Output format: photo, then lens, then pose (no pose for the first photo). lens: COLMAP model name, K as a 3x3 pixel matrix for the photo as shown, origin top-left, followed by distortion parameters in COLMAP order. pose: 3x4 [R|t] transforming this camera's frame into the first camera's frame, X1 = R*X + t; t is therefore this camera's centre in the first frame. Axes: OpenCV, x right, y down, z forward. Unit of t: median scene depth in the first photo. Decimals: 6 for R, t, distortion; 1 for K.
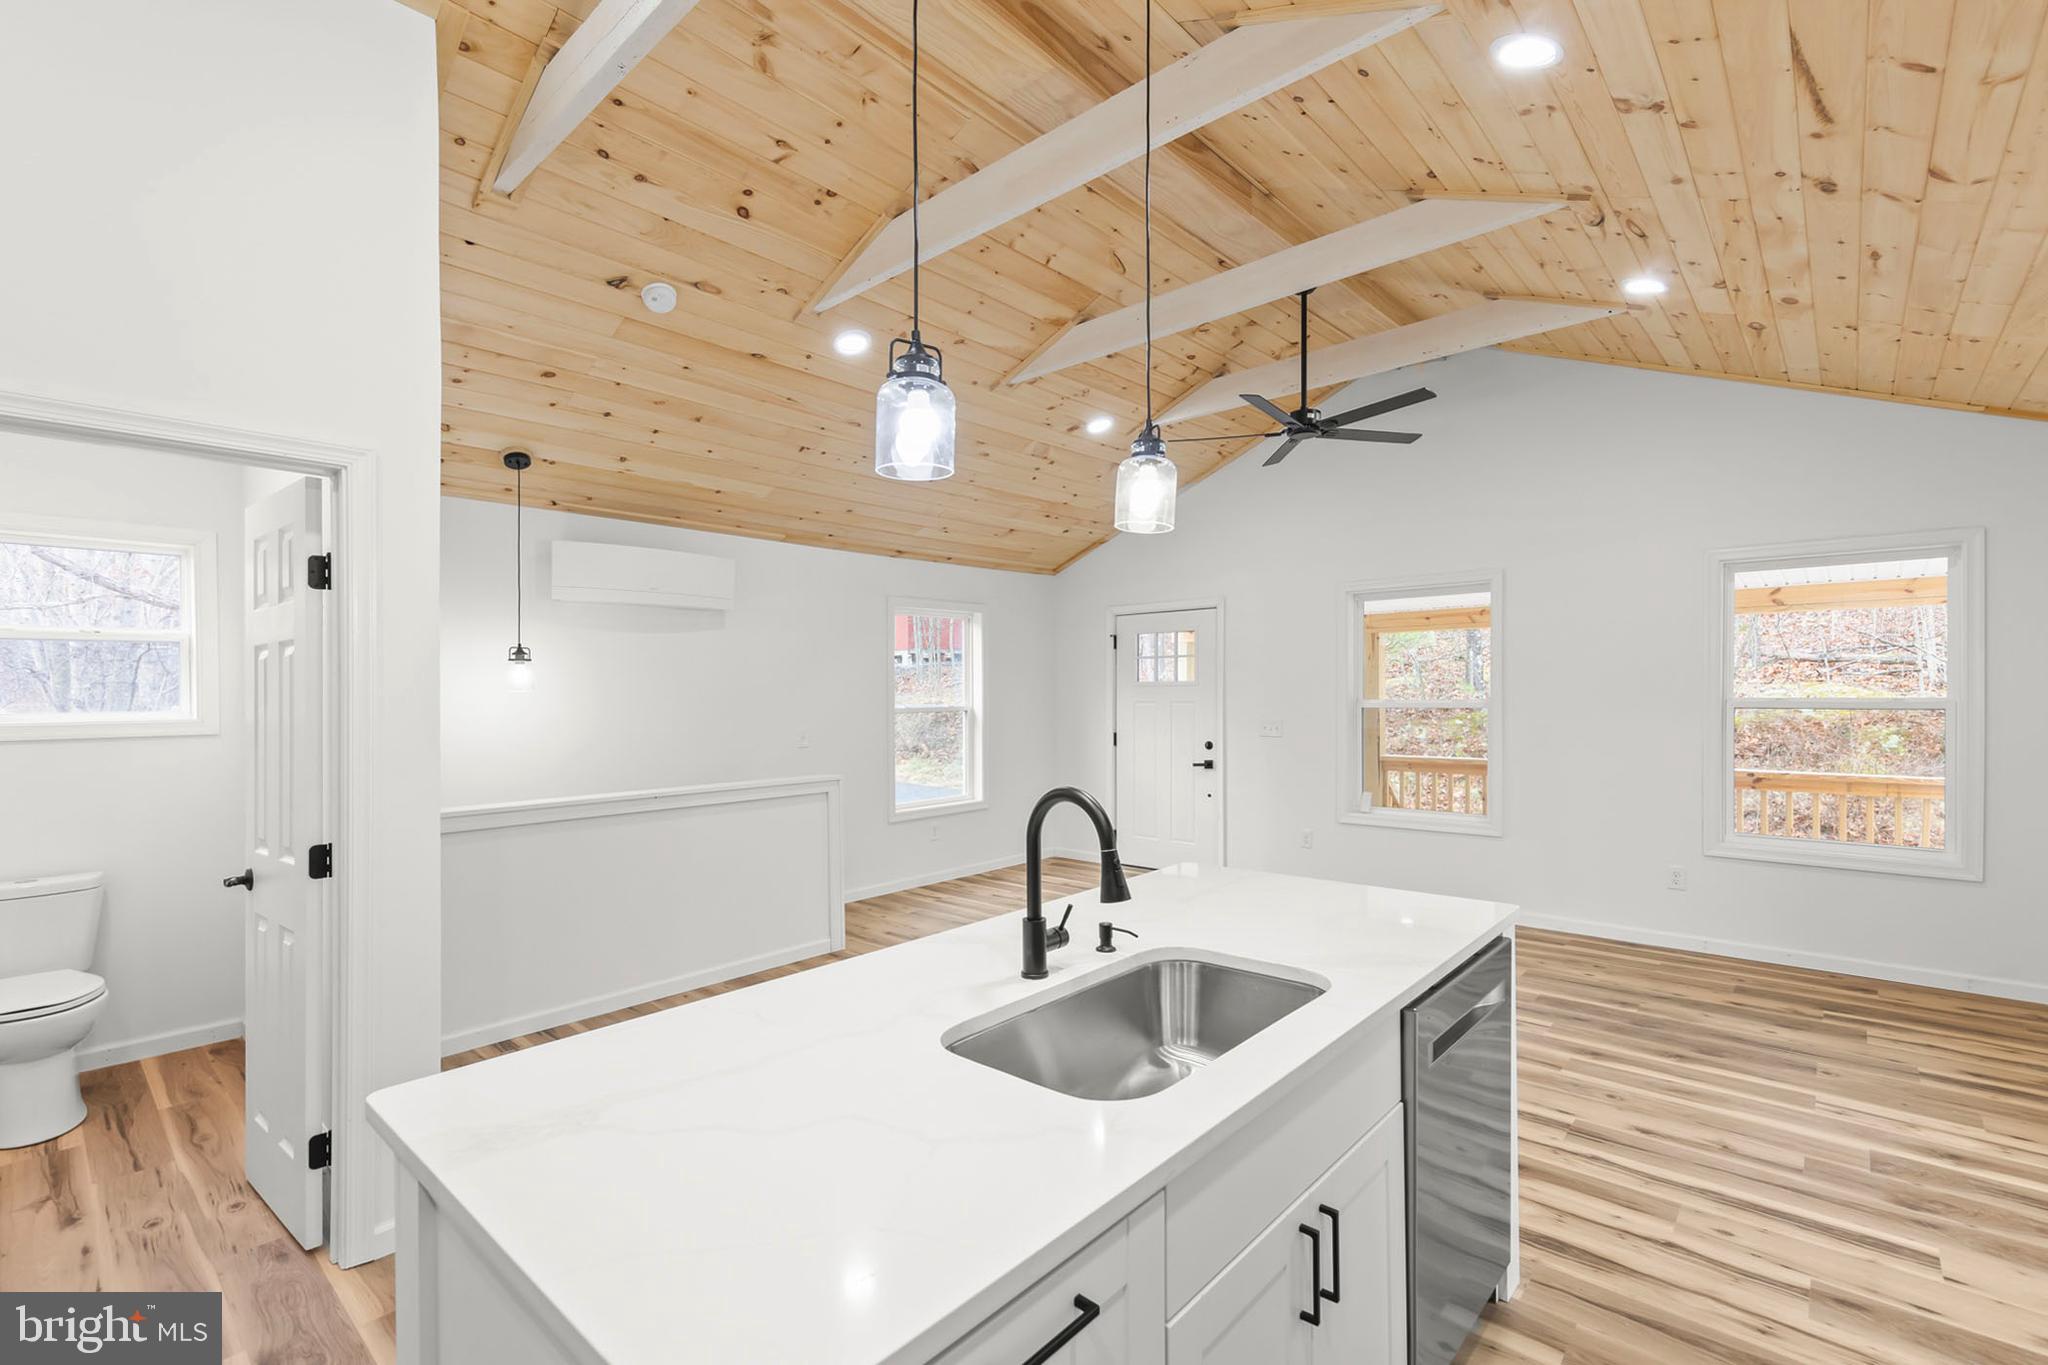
lens RADIAL K [[886.8, 0, 1027.8], [0, 886.8, 701.5], [0, 0, 1]] dist [0.004918, 0.000452]
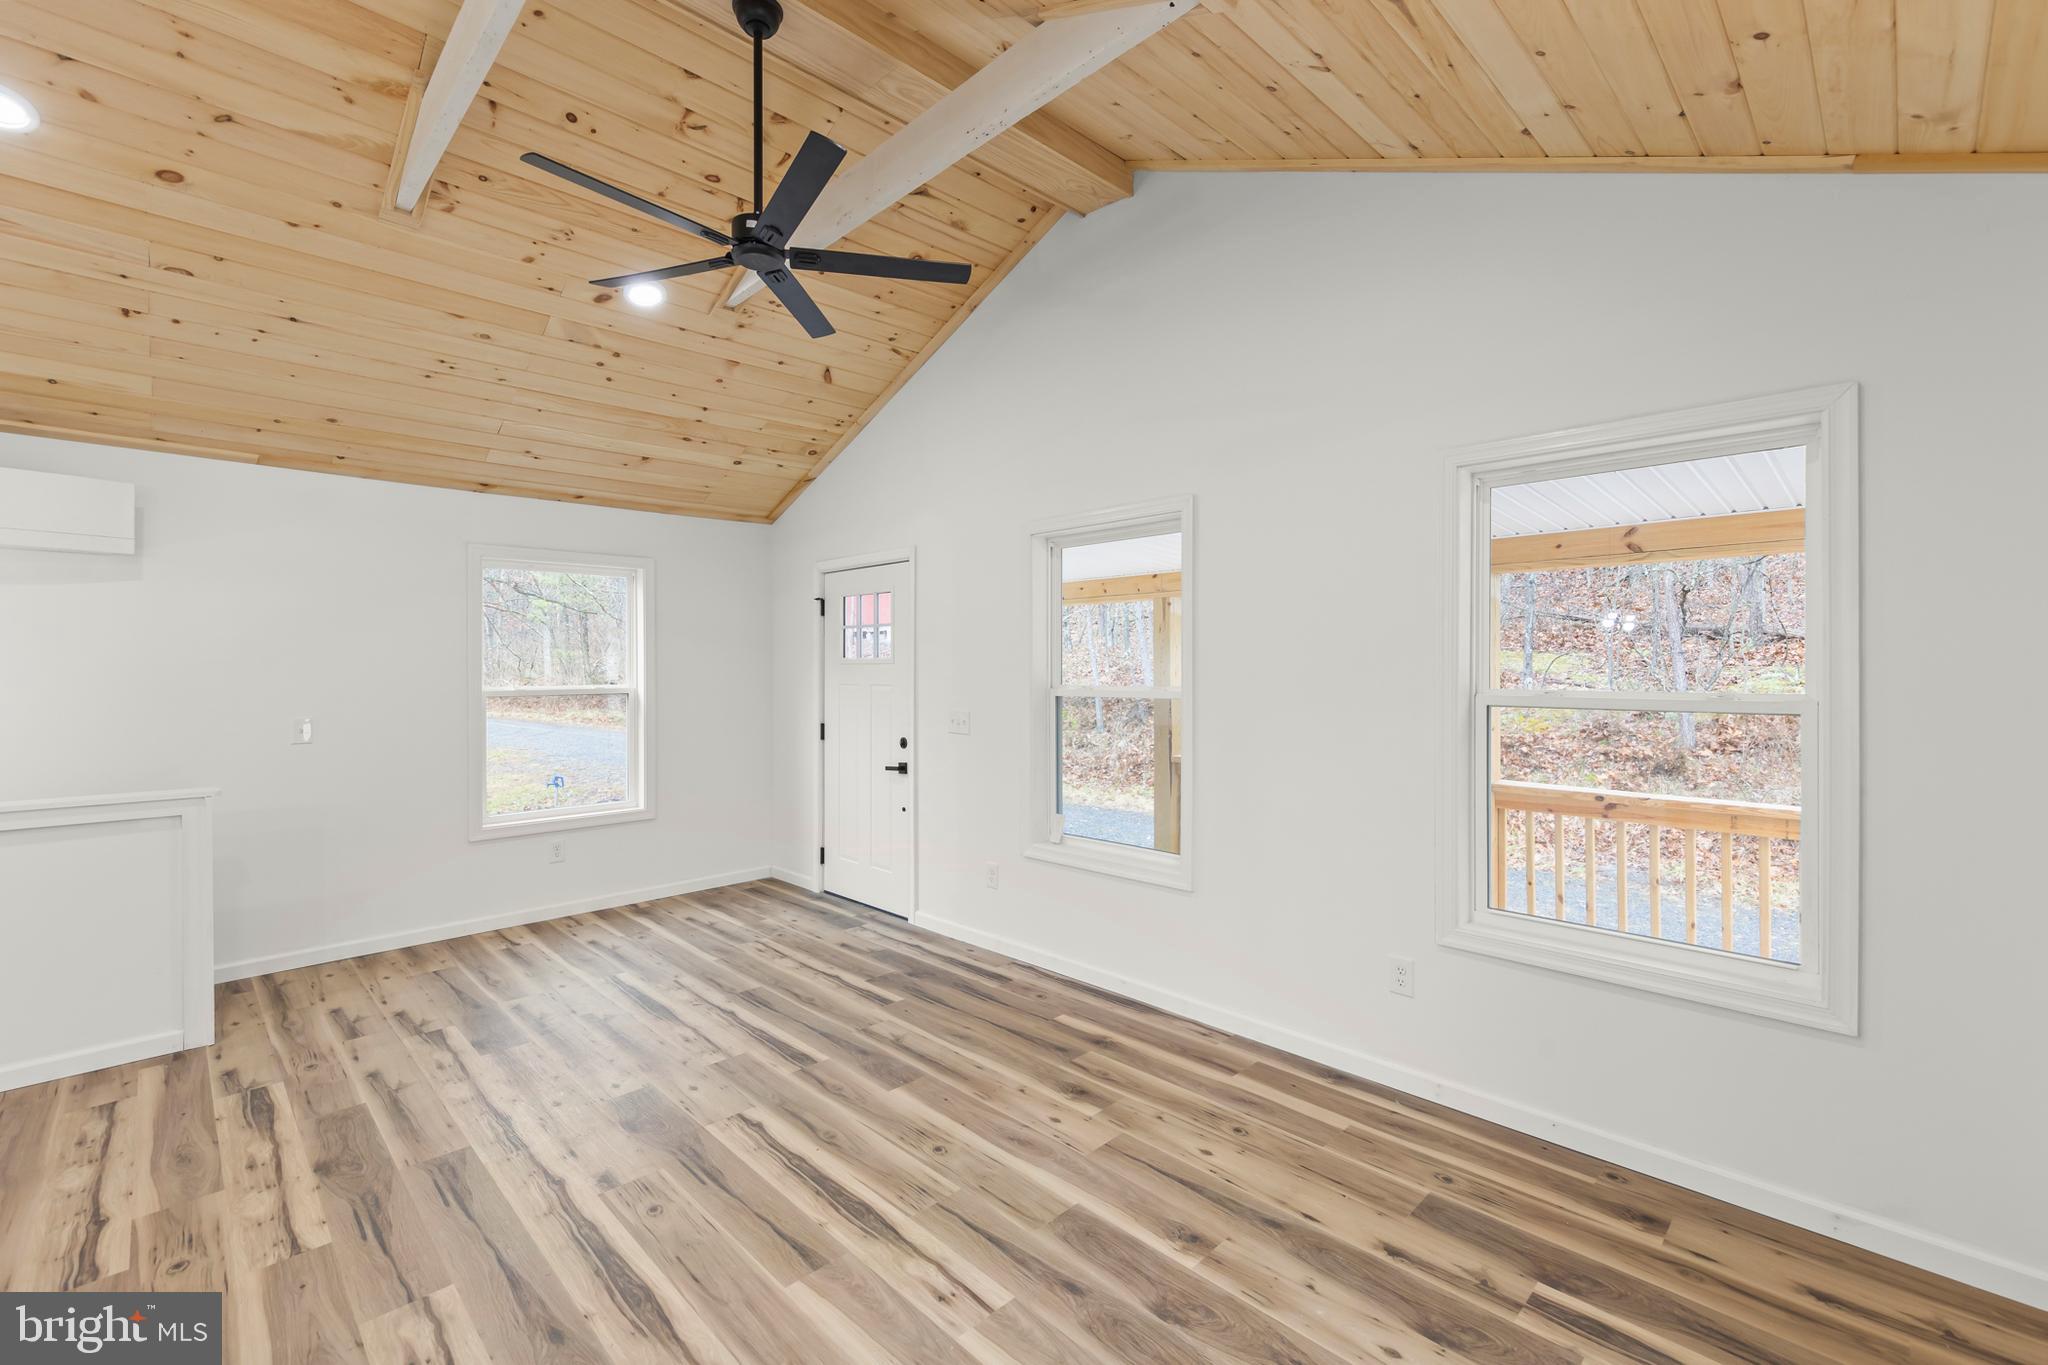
lens RADIAL K [[886.8, 0, 1024.1], [0, 886.8, 666.6], [0, 0, 1]] dist [0.004918, 0.000452]
pose [[0.999148, 0.006740, -0.040715, 0.414038], [-0.007258, 0.999894, -0.012595, -0.008205], [0.040626, 0.012880, 0.999091, 0.308735]]
